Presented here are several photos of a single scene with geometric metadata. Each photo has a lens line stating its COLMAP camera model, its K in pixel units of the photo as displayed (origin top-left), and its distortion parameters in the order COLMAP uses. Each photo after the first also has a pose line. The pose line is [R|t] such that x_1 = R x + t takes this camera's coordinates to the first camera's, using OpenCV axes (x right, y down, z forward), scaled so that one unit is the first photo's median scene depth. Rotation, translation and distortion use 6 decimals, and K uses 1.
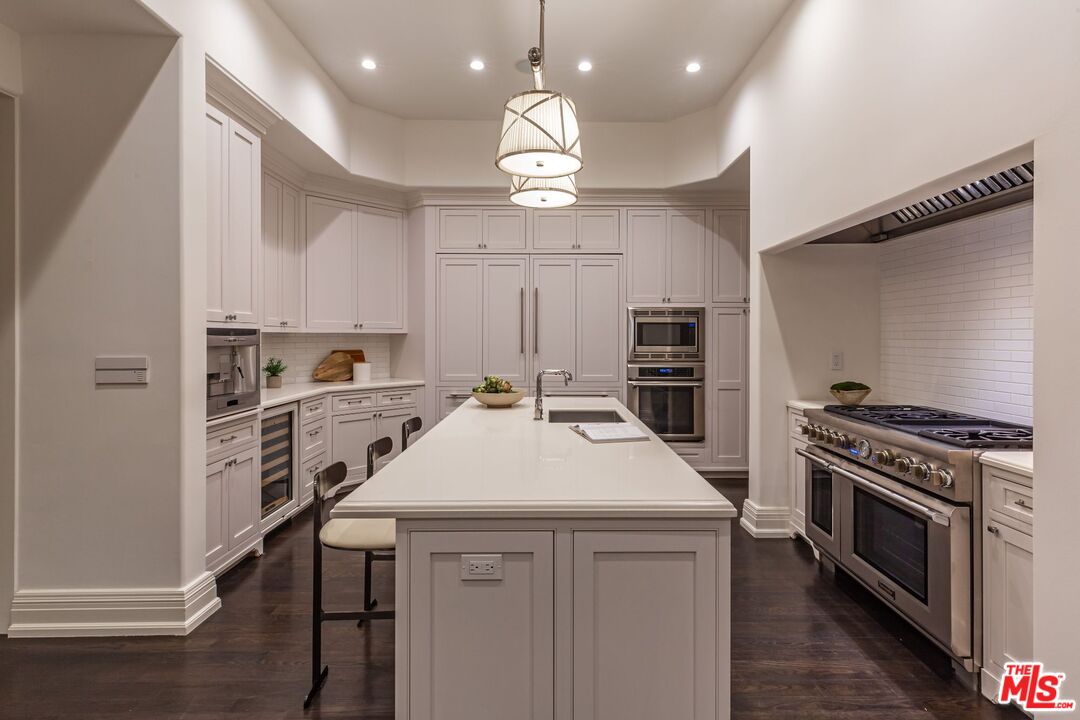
lens RADIAL K [[535.7, 0, 537.9], [0, 535.7, 336.6], [0, 0, 1]] dist [0.002252, -0.000111]
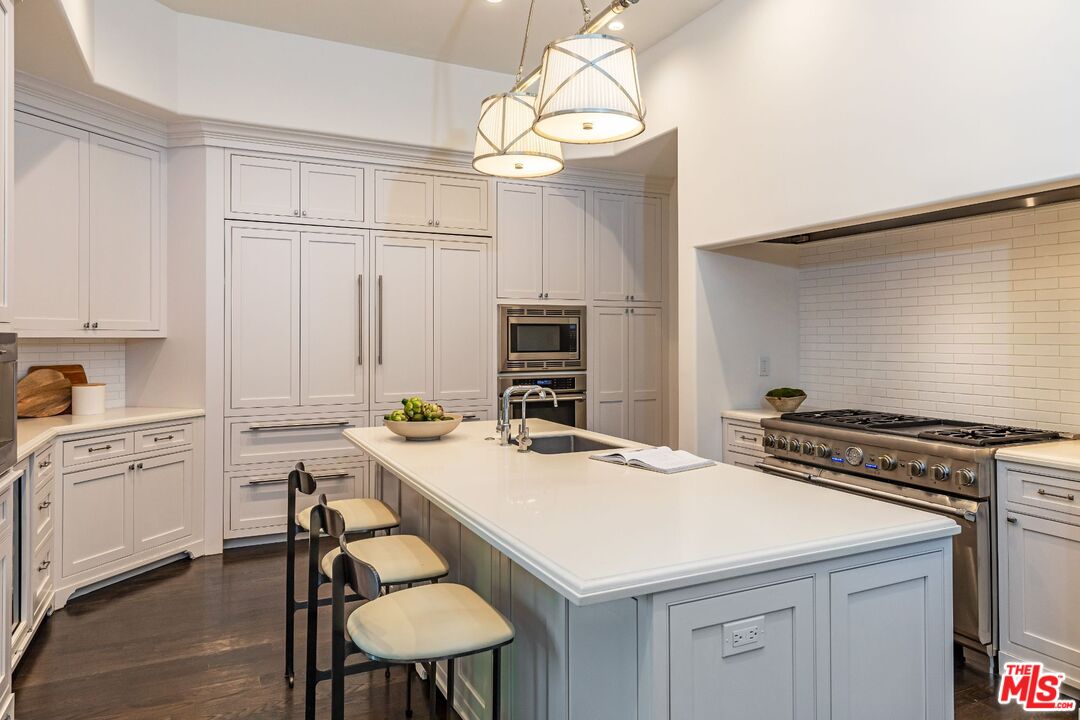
lens RADIAL K [[688.3, 0, 537.0], [0, 688.3, 330.6], [0, 0, 1]] dist [0.006200, 0.003224]
pose [[0.901787, 0.000661, 0.432181, -0.228254], [0.004116, 0.999940, -0.010119, -0.004739], [-0.432161, 0.010904, 0.901730, 0.054689]]
